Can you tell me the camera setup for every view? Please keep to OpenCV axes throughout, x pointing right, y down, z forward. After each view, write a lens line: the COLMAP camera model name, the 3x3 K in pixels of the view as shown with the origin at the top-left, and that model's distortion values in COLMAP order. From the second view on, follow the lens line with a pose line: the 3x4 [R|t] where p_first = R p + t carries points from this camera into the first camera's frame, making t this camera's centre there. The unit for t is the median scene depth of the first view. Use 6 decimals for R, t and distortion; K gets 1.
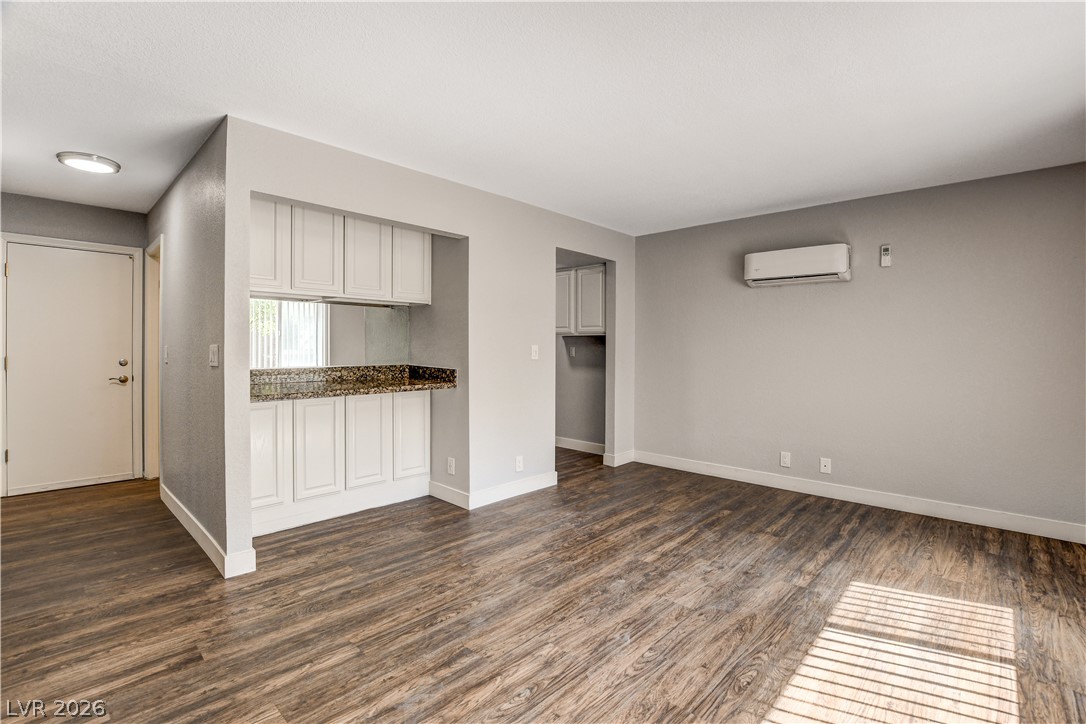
lens RADIAL K [[488.1, 0, 534.7], [0, 488.1, 353.1], [0, 0, 1]] dist [-0.021877, 0.000146]
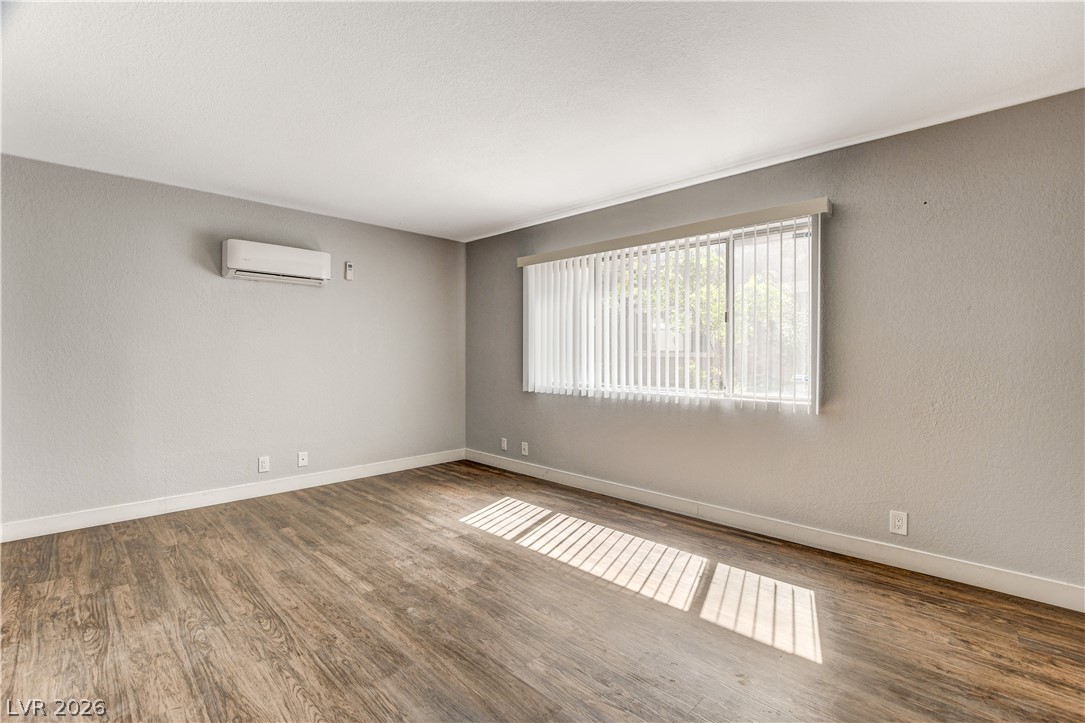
lens RADIAL K [[487.6, 0, 534.2], [0, 487.6, 352.6], [0, 0, 1]] dist [-0.021877, 0.000146]
pose [[0.031883, -0.008423, 0.999456, -0.720431], [0.006050, 0.999948, 0.008234, -0.007672], [-0.999473, 0.005784, 0.031932, 0.766185]]
